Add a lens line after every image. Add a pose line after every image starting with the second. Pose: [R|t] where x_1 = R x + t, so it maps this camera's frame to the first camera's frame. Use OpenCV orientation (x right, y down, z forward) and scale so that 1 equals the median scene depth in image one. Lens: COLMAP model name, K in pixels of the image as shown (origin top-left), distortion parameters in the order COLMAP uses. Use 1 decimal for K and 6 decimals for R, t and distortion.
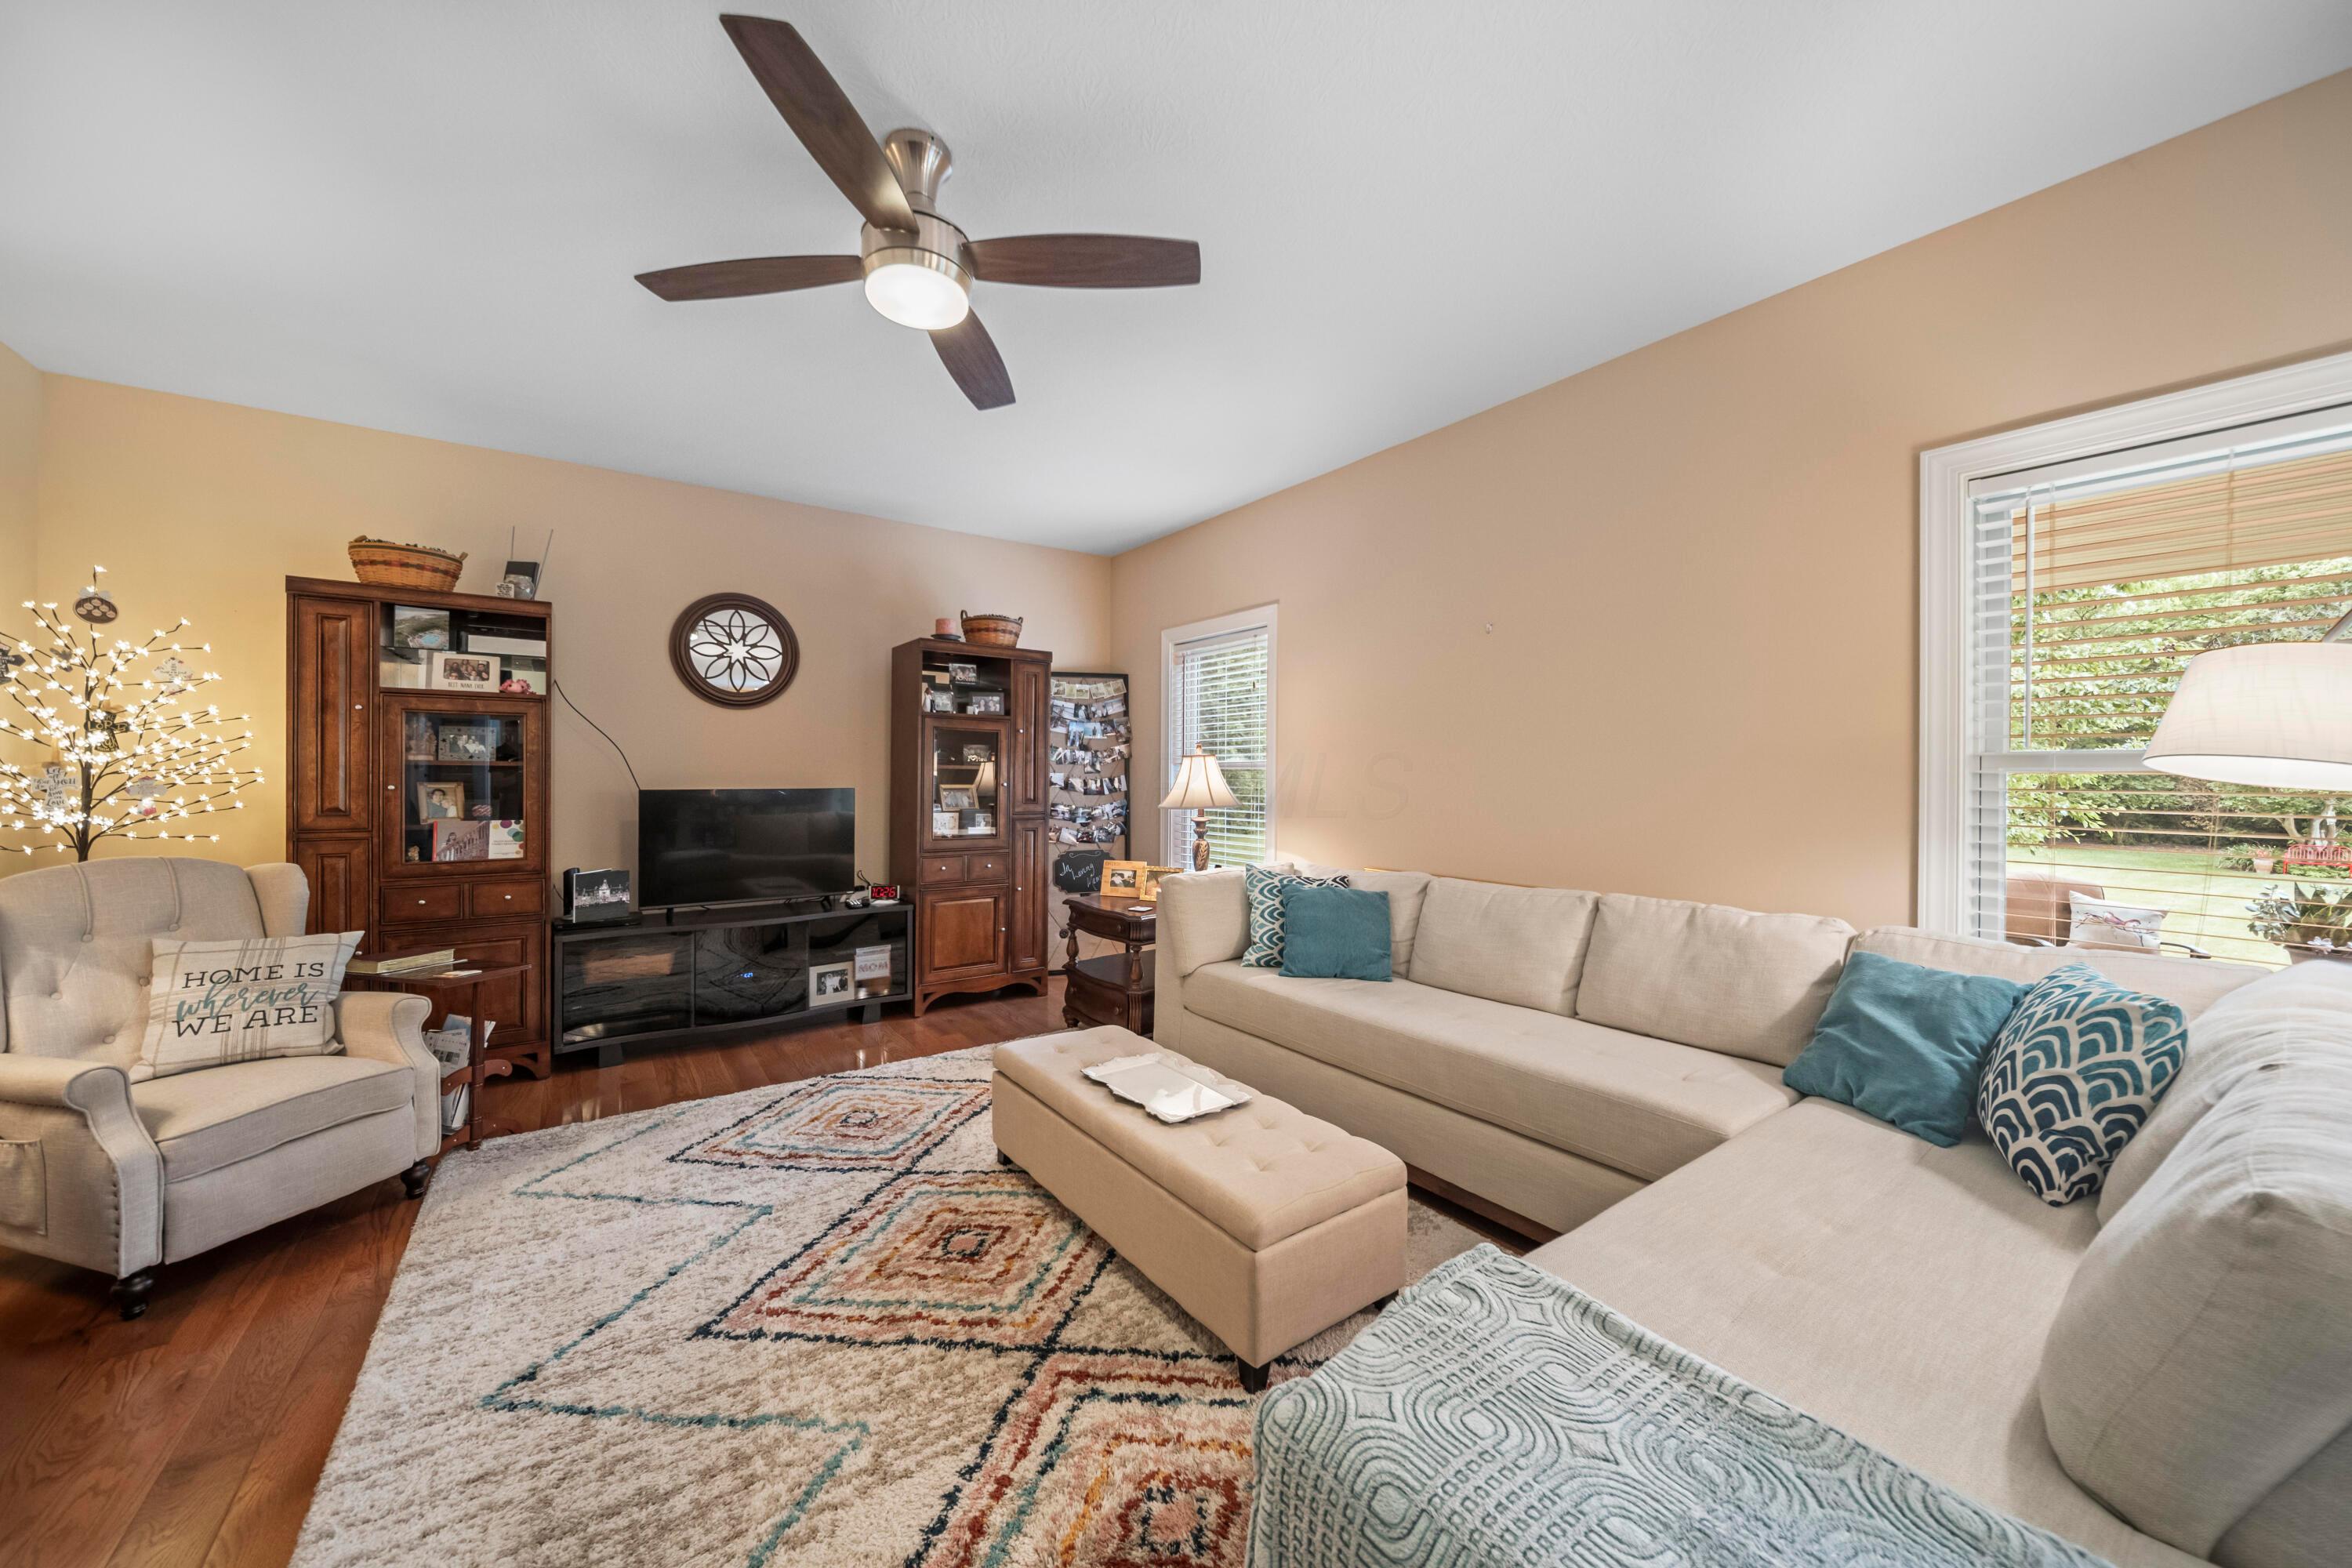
lens RADIAL K [[835.5, 0, 1175.5], [0, 835.5, 779.4], [0, 0, 1]] dist [-0.009183, -0.000130]
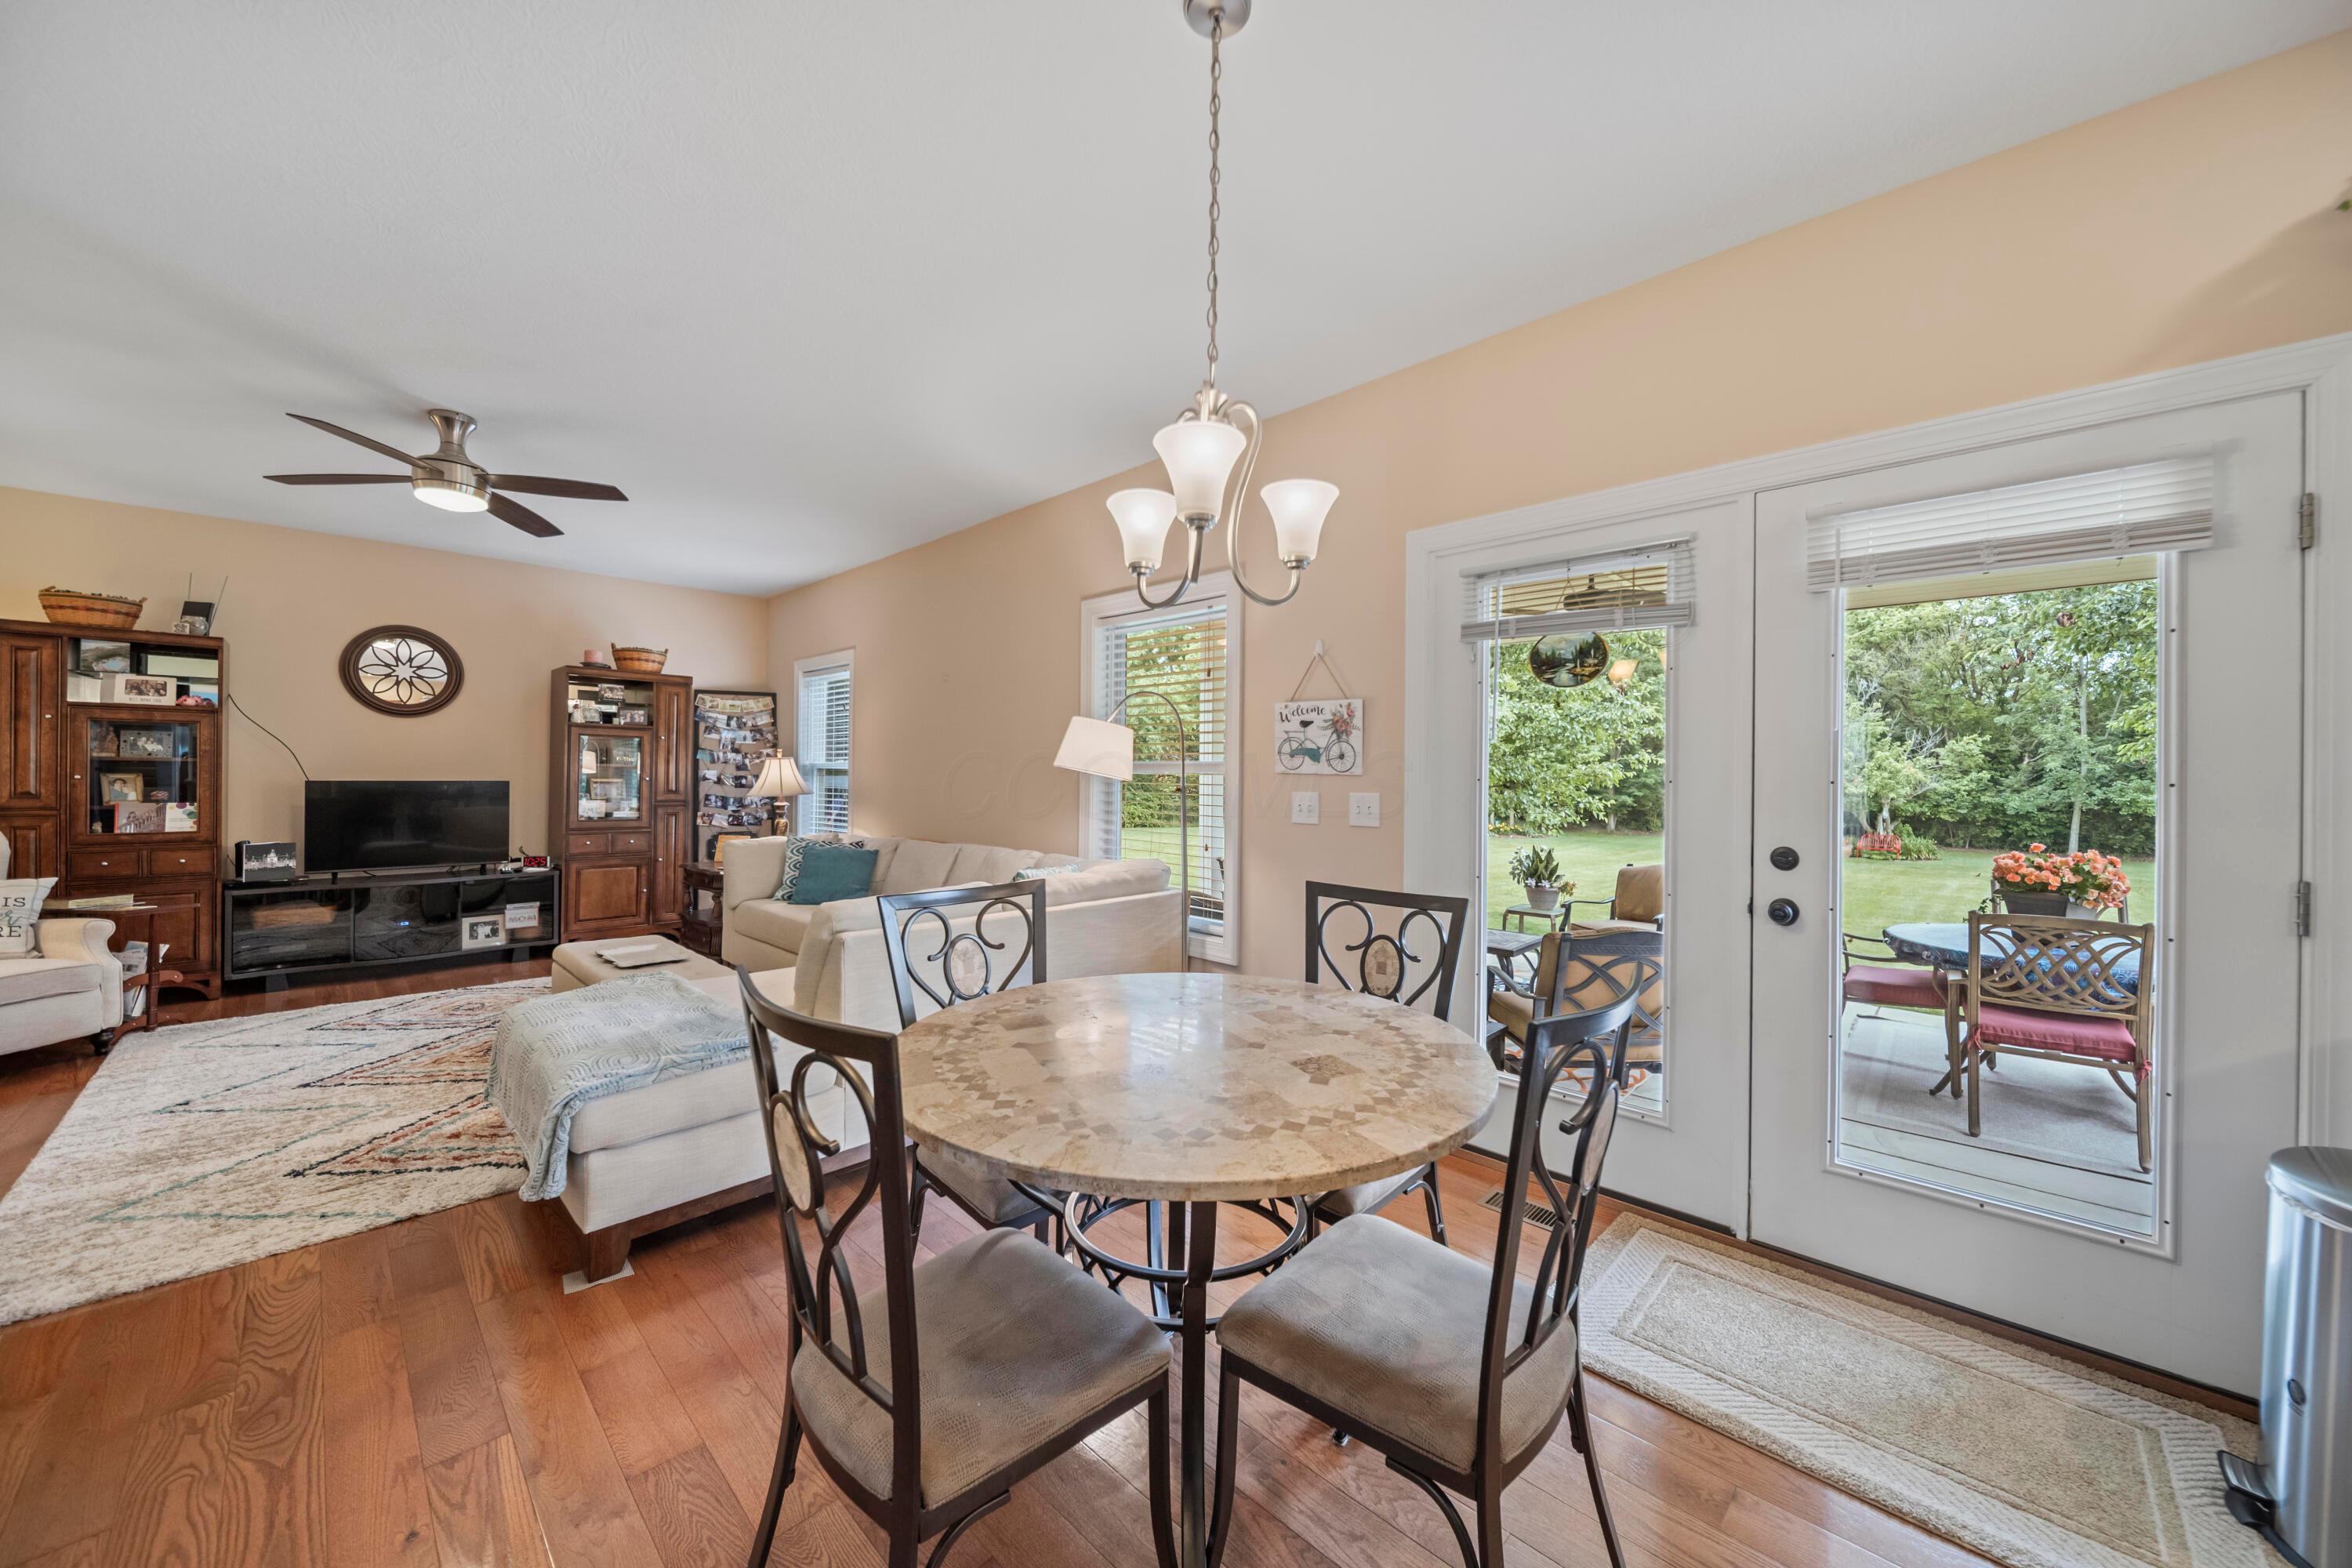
lens RADIAL K [[841.5, 0, 1196.0], [0, 841.5, 780.7], [0, 0, 1]] dist [-0.010766, -0.000259]
pose [[0.980774, 0.005167, 0.195080, 0.517208], [-0.005355, 0.999986, 0.000440, 0.005243], [-0.195074, -0.001476, 0.980787, -0.601896]]
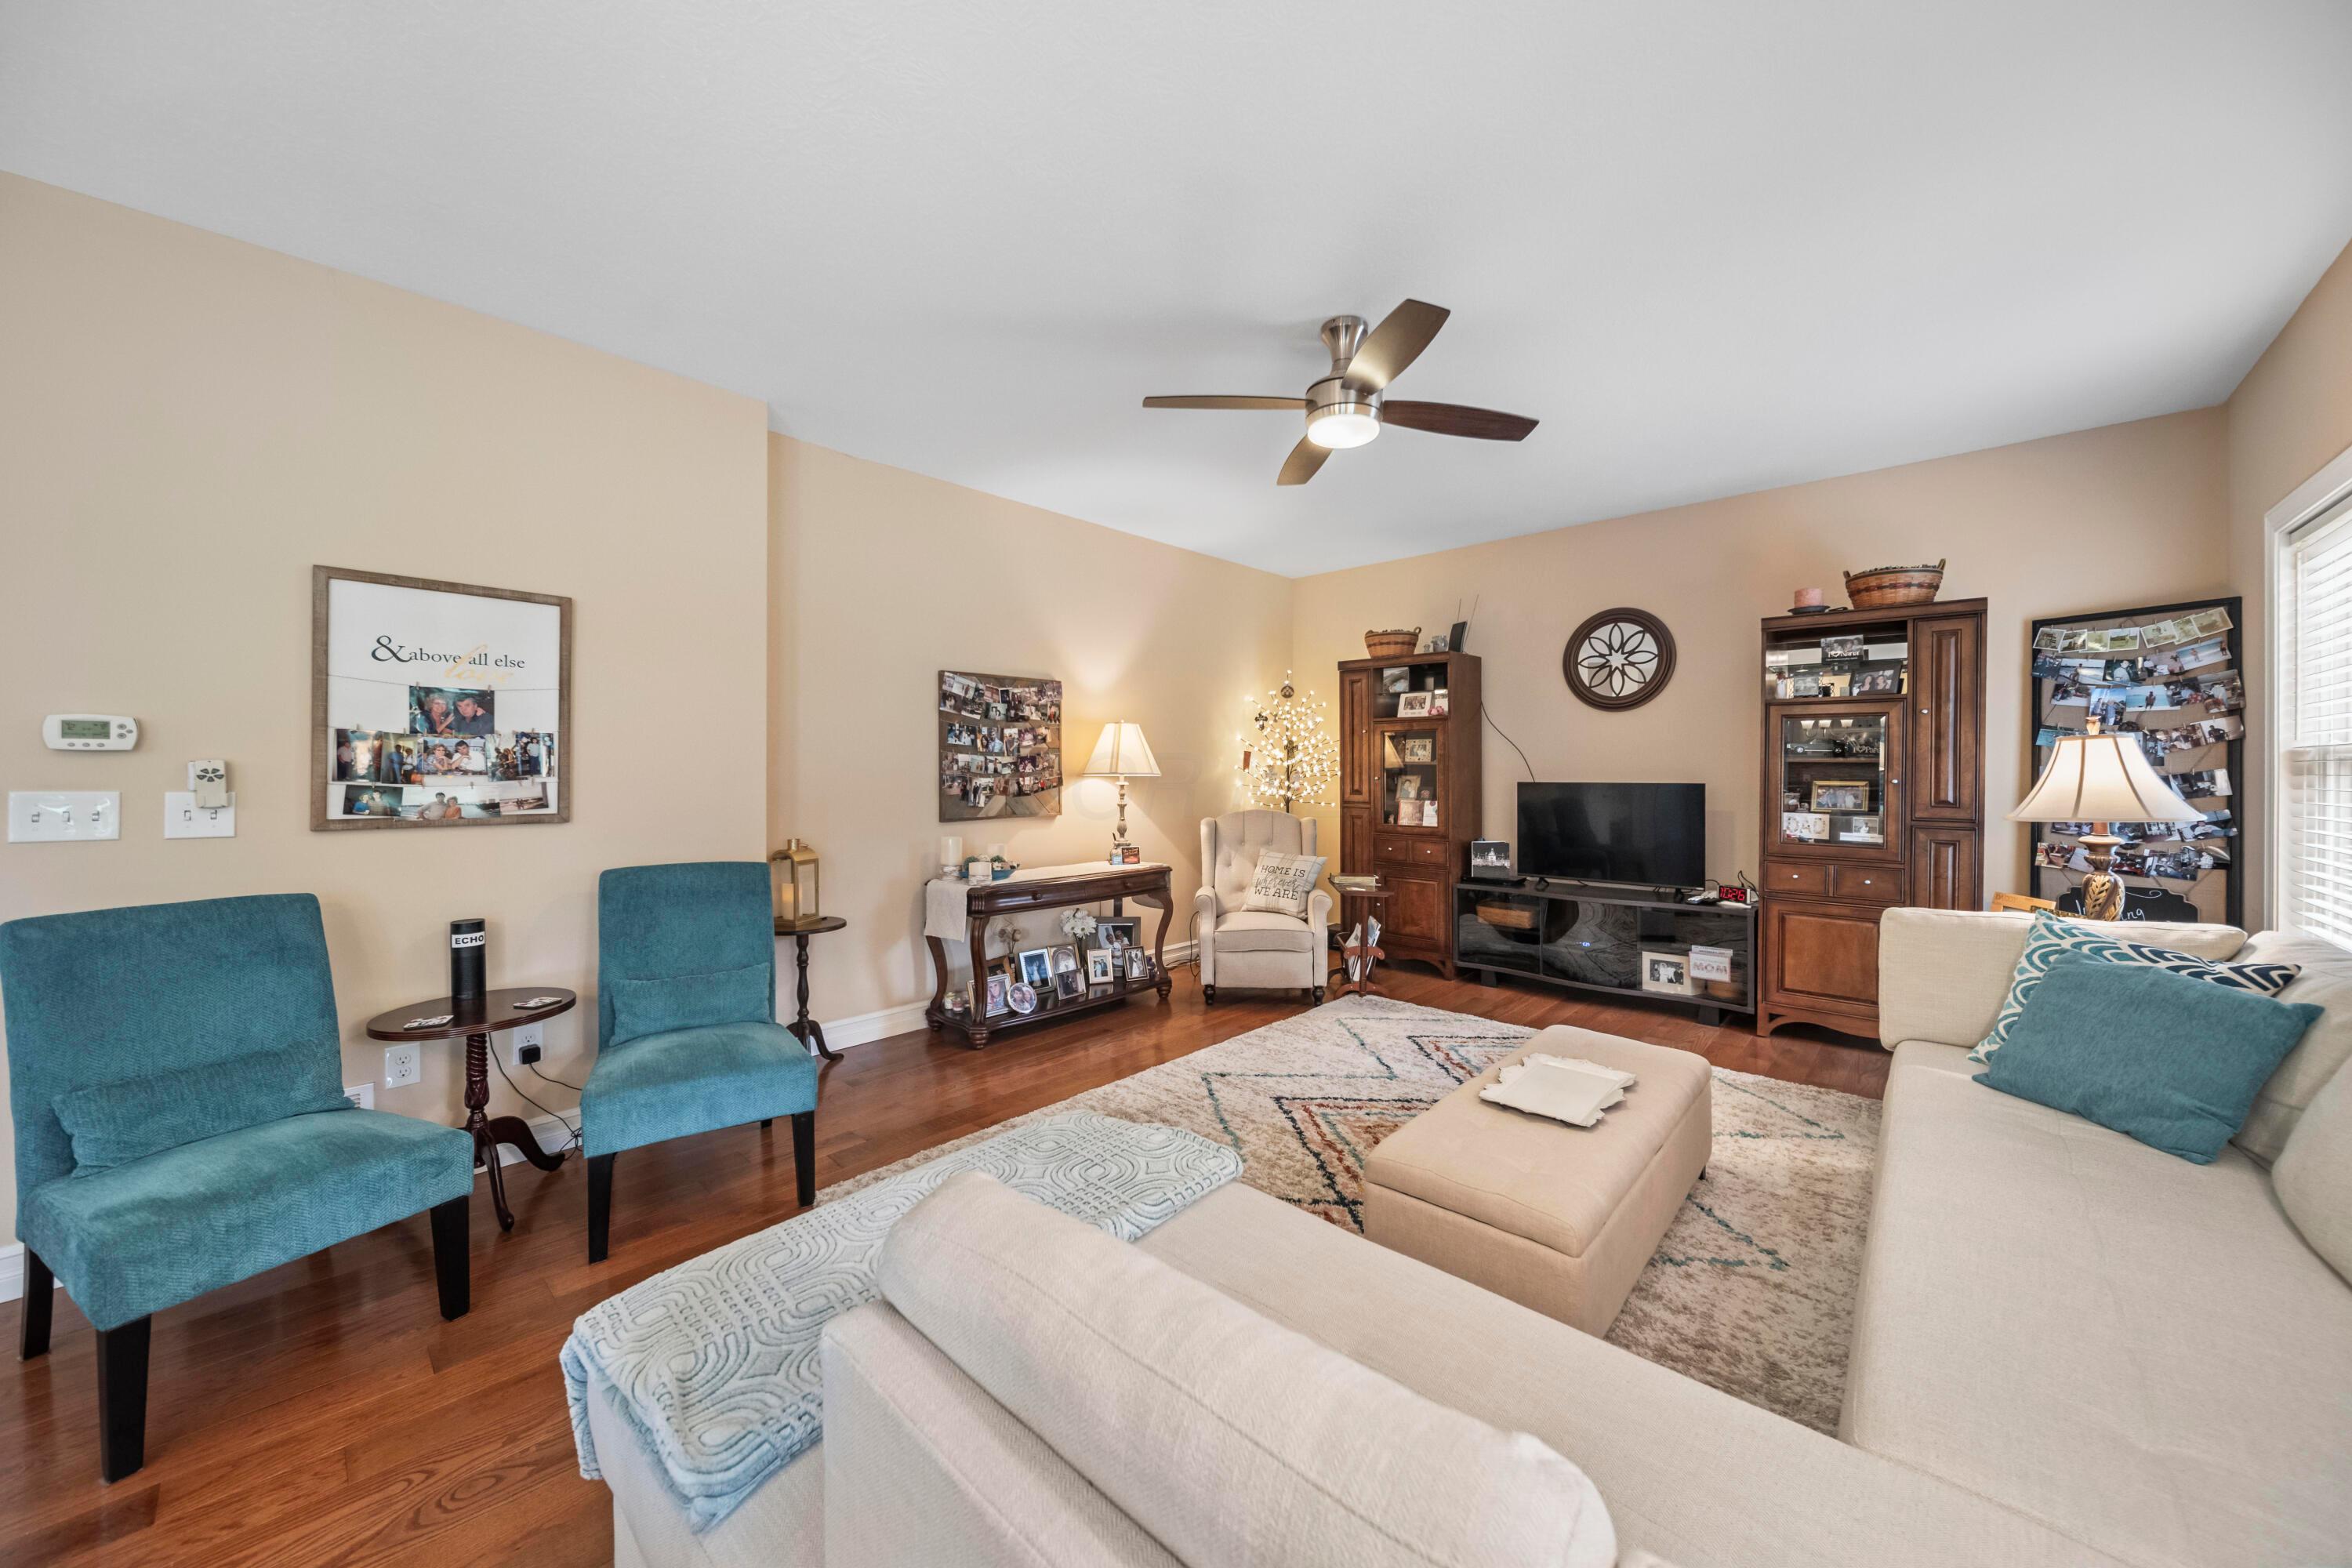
lens RADIAL K [[835.5, 0, 1175.5], [0, 835.5, 779.4], [0, 0, 1]] dist [-0.009183, -0.000130]
pose [[0.195737, 0.007924, -0.980624, 0.584964], [-0.002983, 0.999968, 0.007485, 0.000325], [0.980652, 0.001460, 0.195754, 0.254126]]
